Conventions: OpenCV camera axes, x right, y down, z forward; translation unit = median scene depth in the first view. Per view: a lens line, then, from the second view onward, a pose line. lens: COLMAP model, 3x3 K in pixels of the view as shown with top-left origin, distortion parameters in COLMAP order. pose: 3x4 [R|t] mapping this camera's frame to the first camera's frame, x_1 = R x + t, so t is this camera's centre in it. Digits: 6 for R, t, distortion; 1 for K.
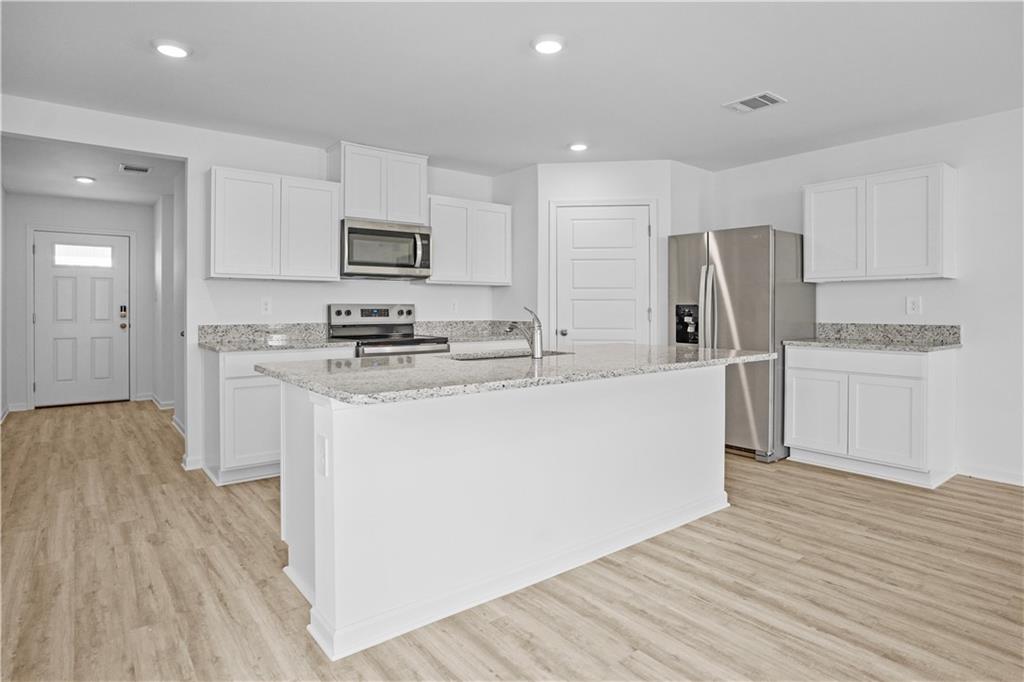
lens RADIAL K [[550.8, 0, 512.0], [0, 550.8, 341.0], [0, 0, 1]] dist [0.000795, 0.000170]
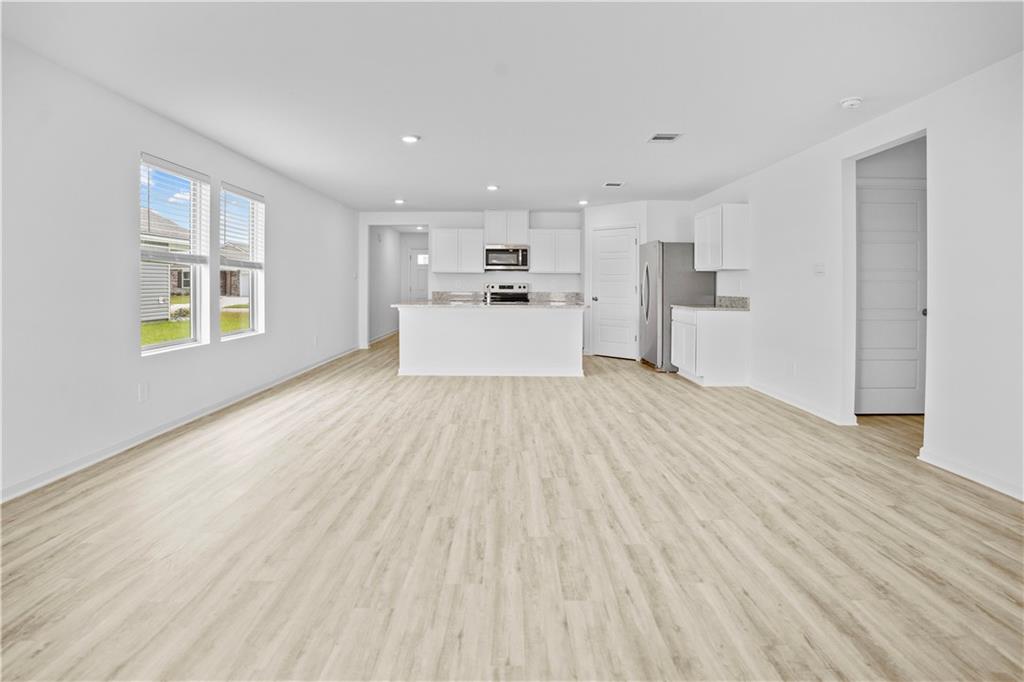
lens RADIAL K [[536.2, 0, 508.8], [0, 536.2, 358.0], [0, 0, 1]] dist [-0.001433, 0.000900]
pose [[0.791855, 0.088334, -0.604287, 1.051671], [-0.044954, 0.995231, 0.086574, 0.042183], [0.609053, -0.041389, 0.792049, -0.657895]]
